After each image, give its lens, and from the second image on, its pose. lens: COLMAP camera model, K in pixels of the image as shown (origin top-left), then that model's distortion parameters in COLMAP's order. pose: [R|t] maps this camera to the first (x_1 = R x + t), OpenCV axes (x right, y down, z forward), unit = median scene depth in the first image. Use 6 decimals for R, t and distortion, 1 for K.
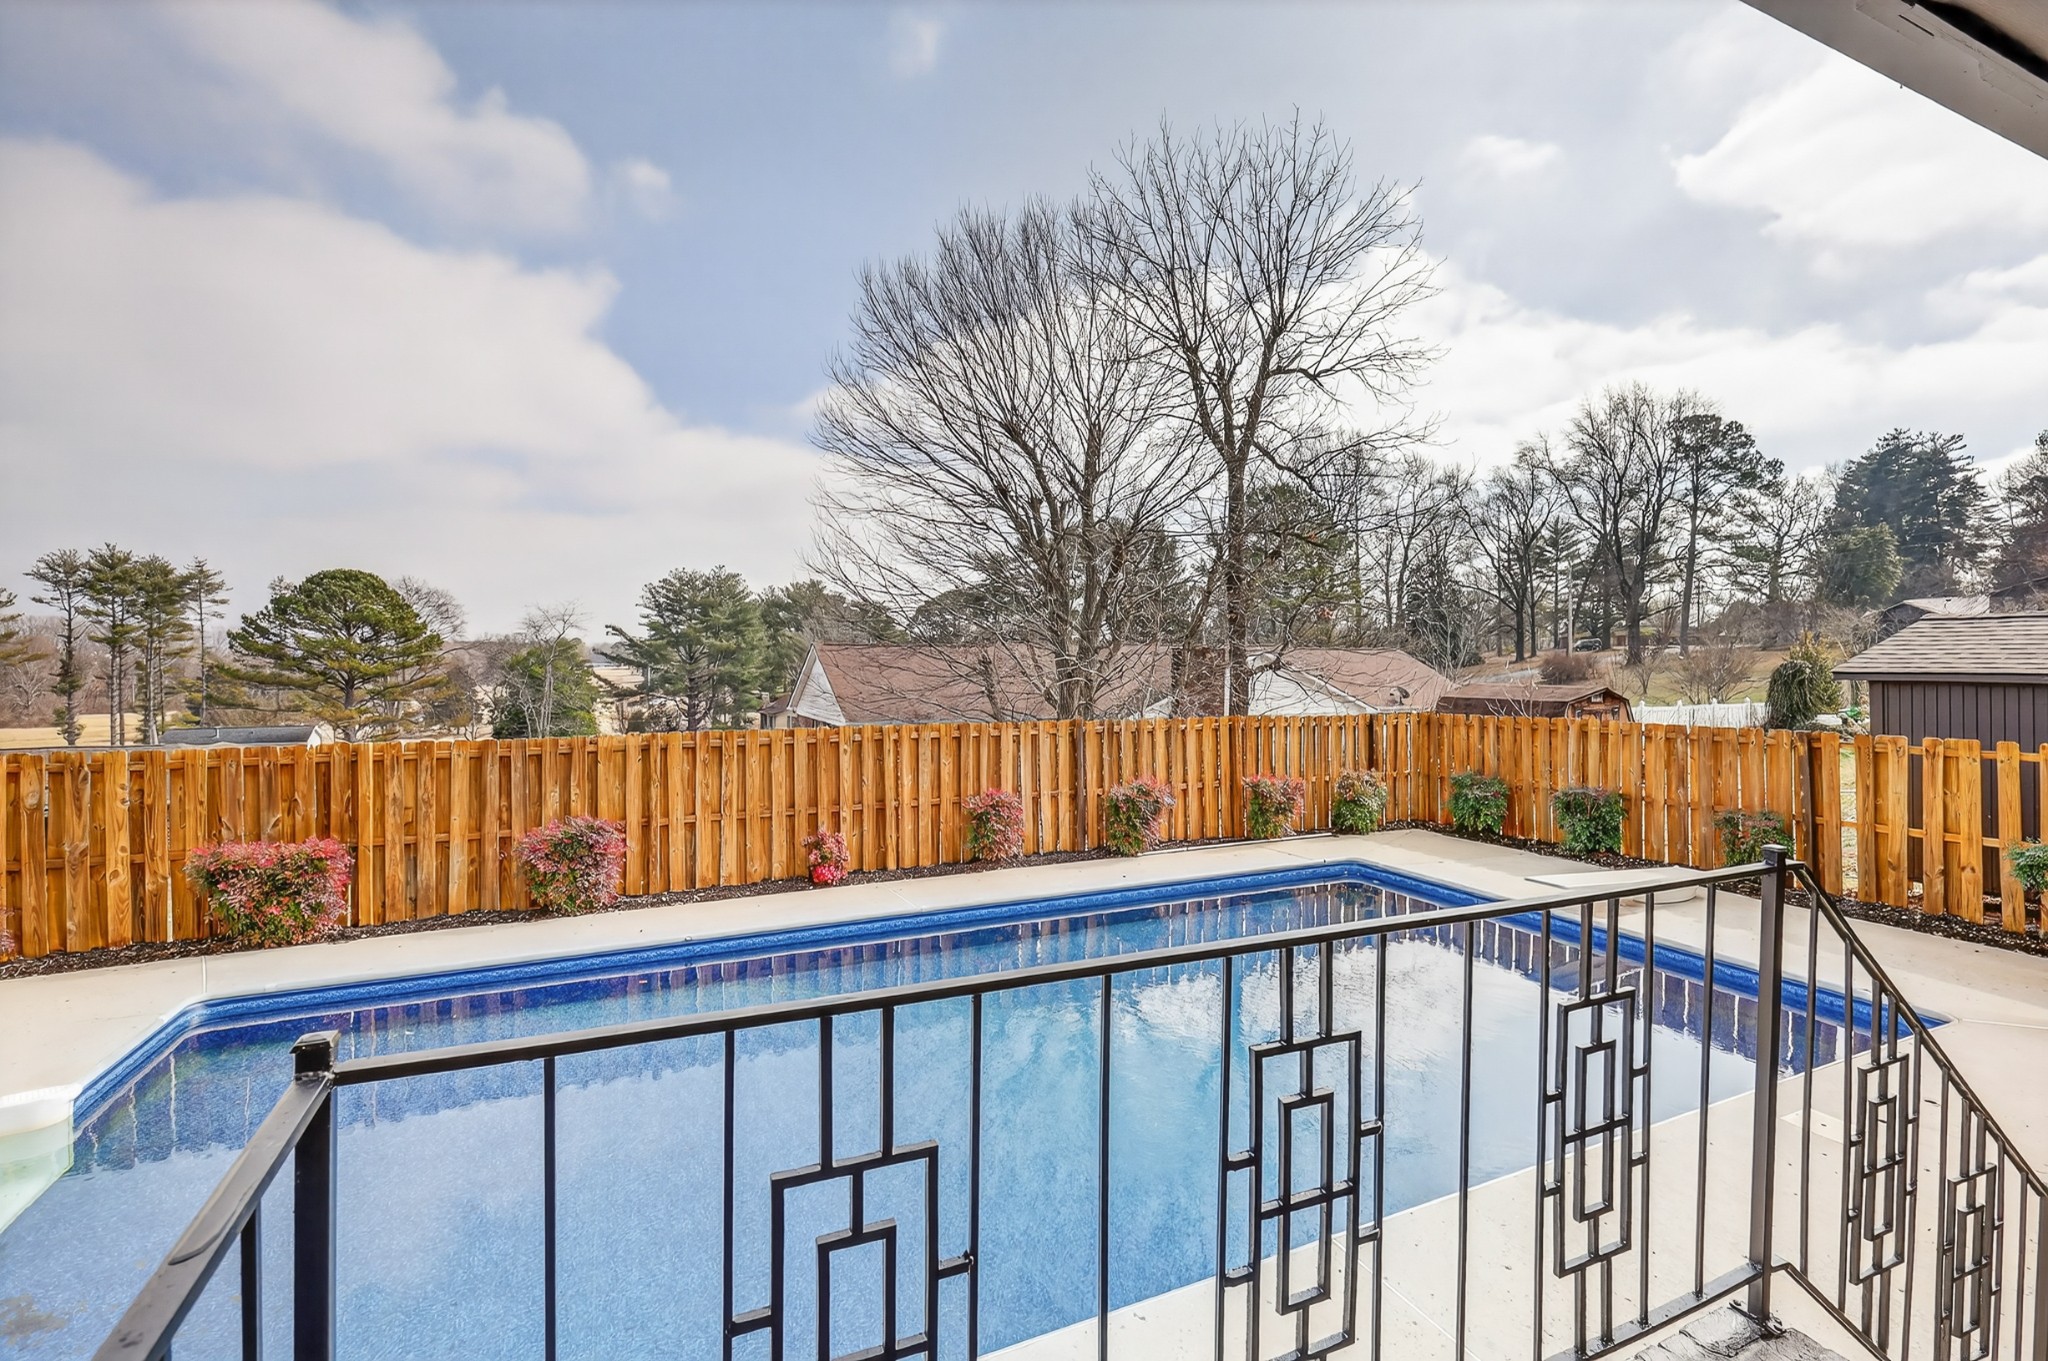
lens RADIAL K [[891.0, 0, 1032.1], [0, 891.0, 679.1], [0, 0, 1]] dist [0.007135, -0.002052]
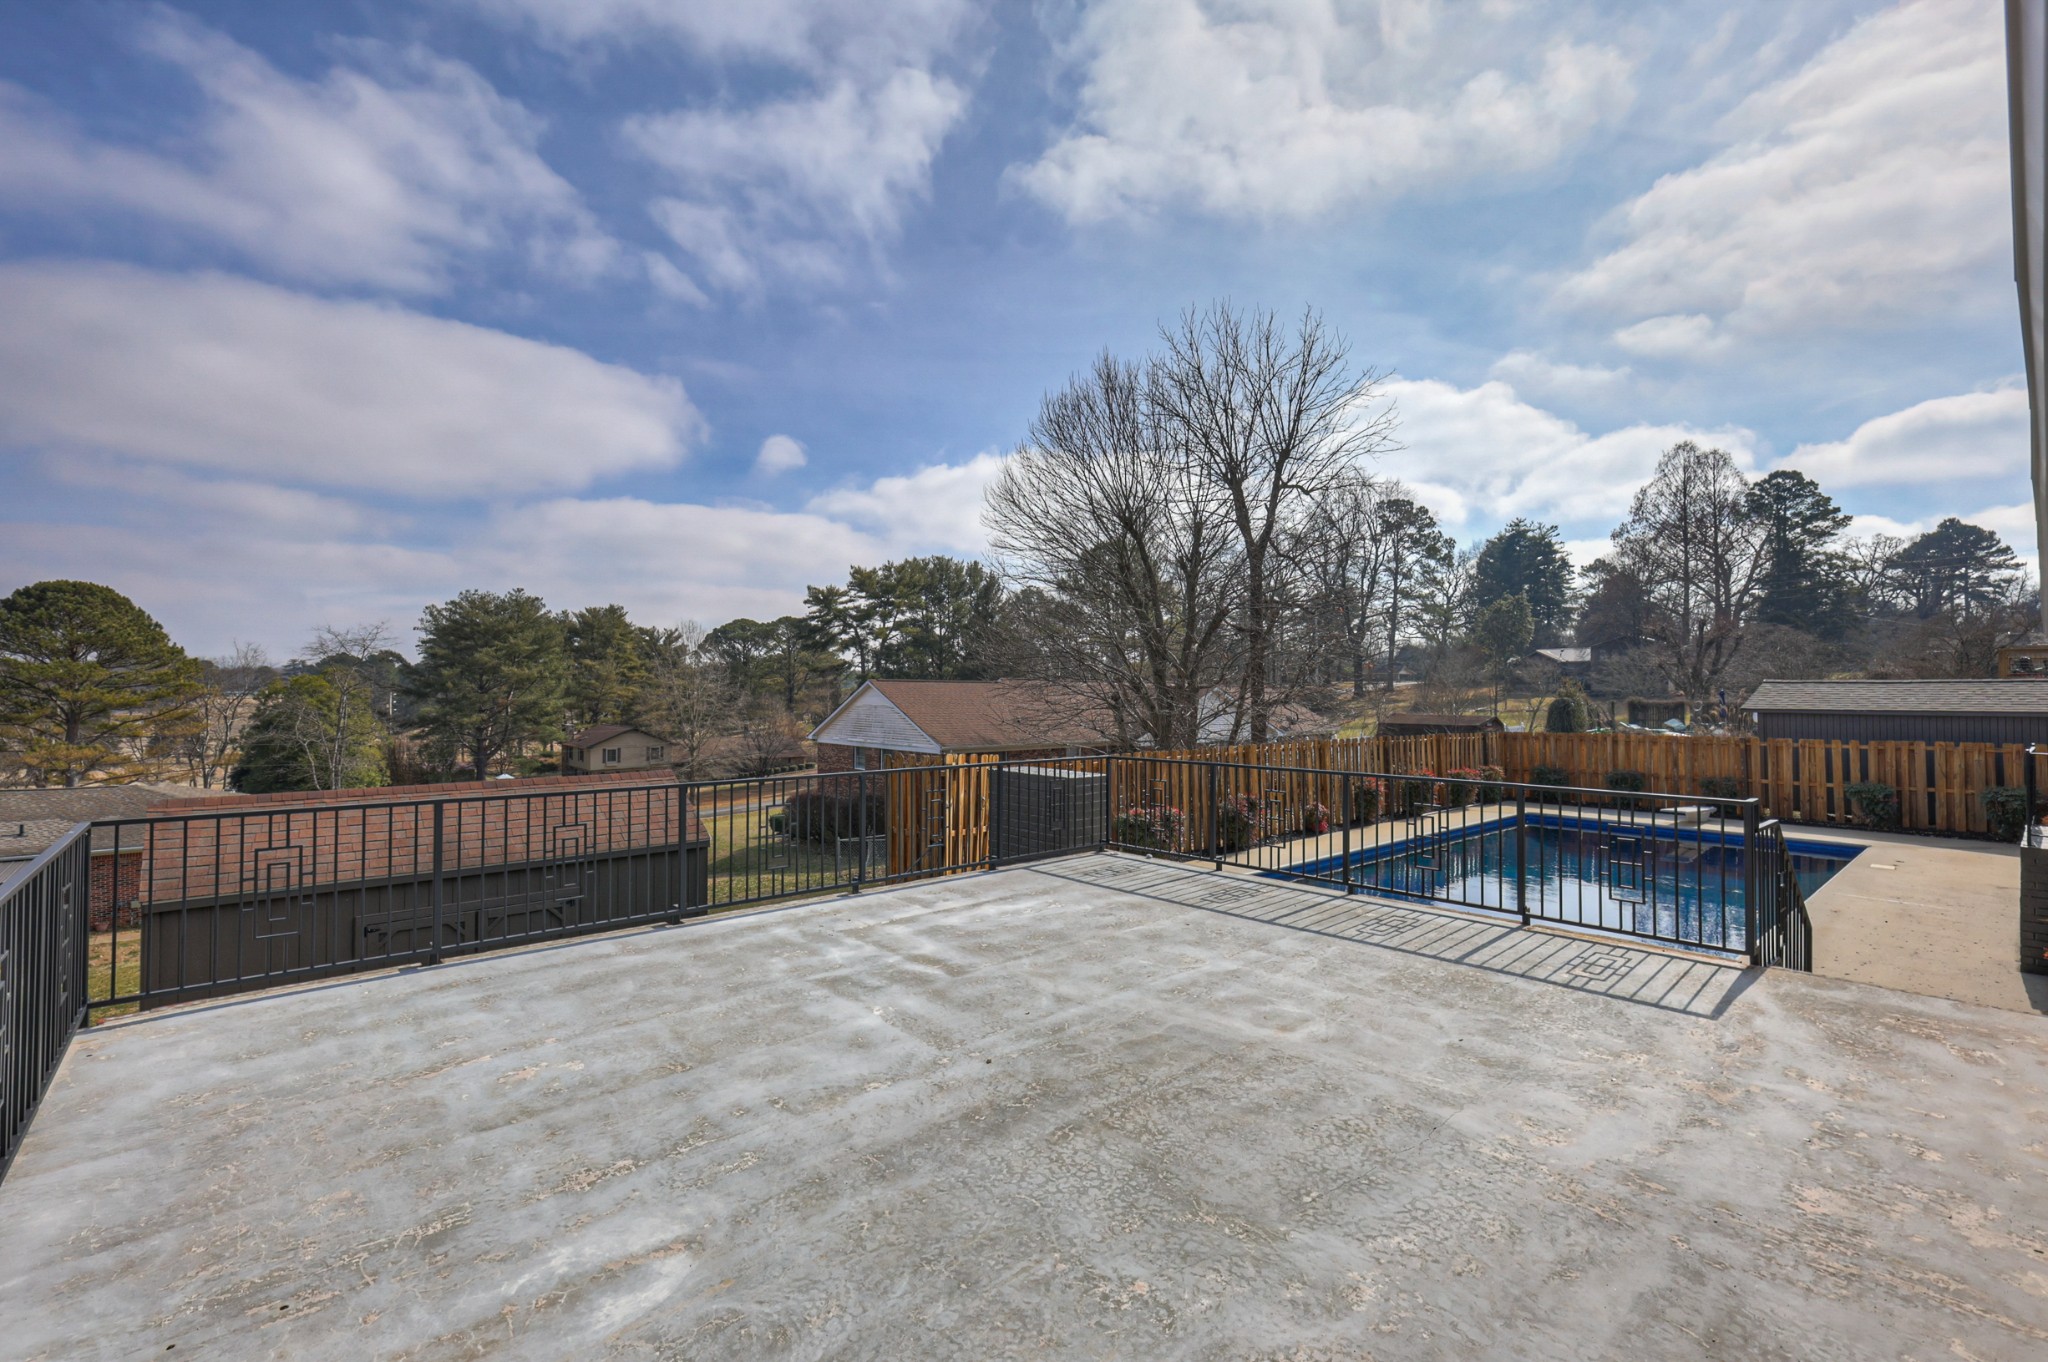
lens RADIAL K [[891.0, 0, 1033.2], [0, 891.0, 679.8], [0, 0, 1]] dist [0.007135, -0.002052]
pose [[0.956115, 0.007775, 0.292887, -0.112463], [0.001971, 0.999454, -0.032967, -0.000837], [-0.292984, 0.032098, 0.955578, -0.042444]]
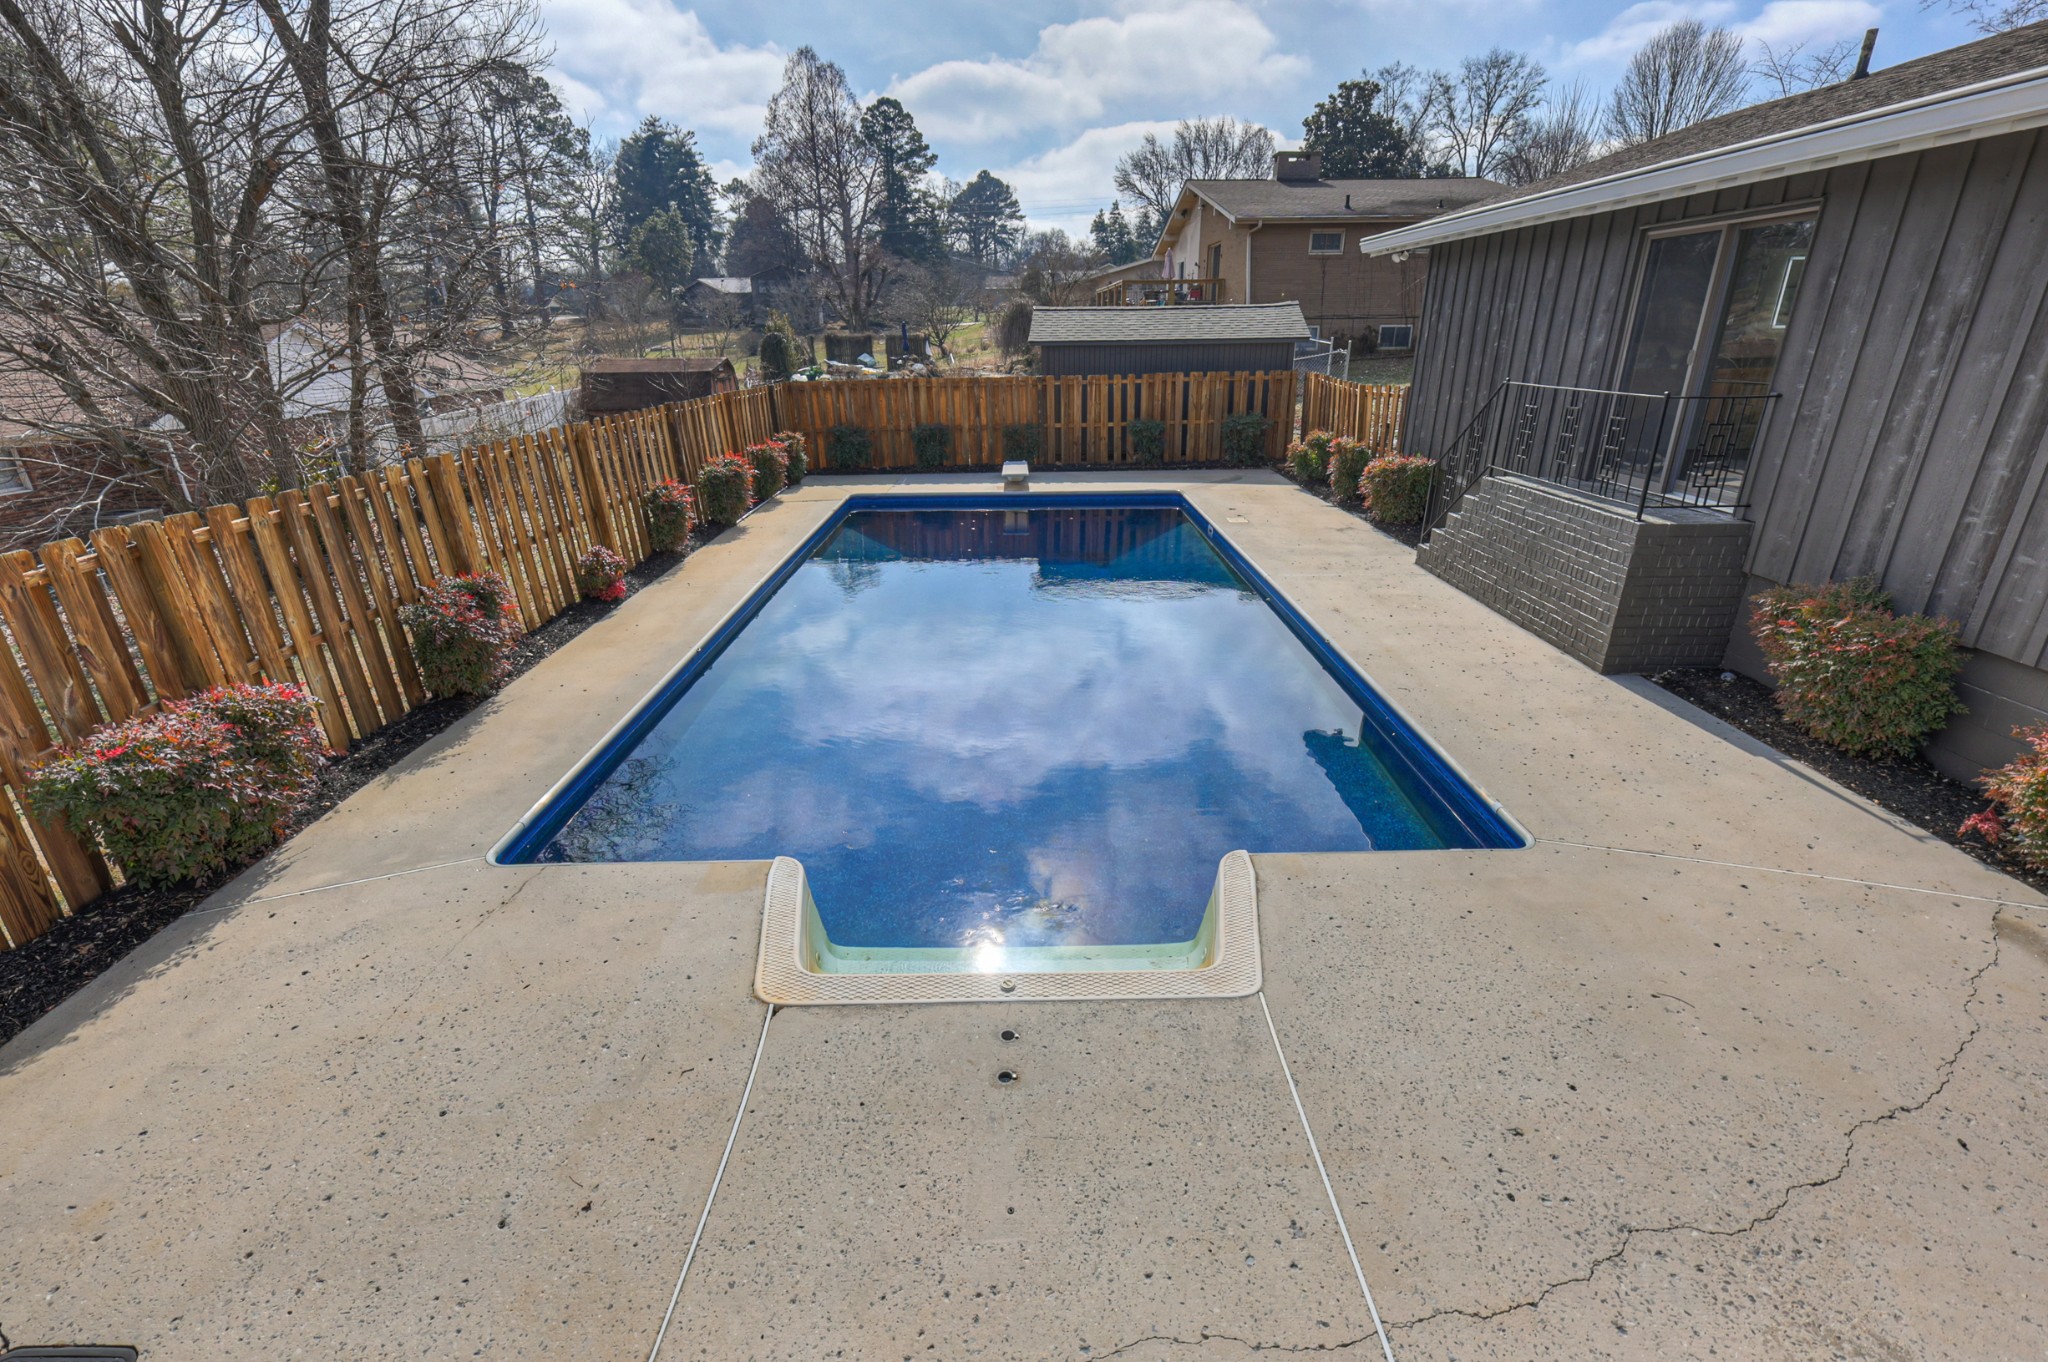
lens RADIAL K [[891.0, 0, 1017.9], [0, 891.0, 680.9], [0, 0, 1]] dist [0.007135, -0.002052]
pose [[0.413213, -0.340861, 0.844434, -0.078485], [0.029575, 0.931837, 0.361669, -0.001884], [-0.910154, -0.124472, 0.395128, 0.021099]]
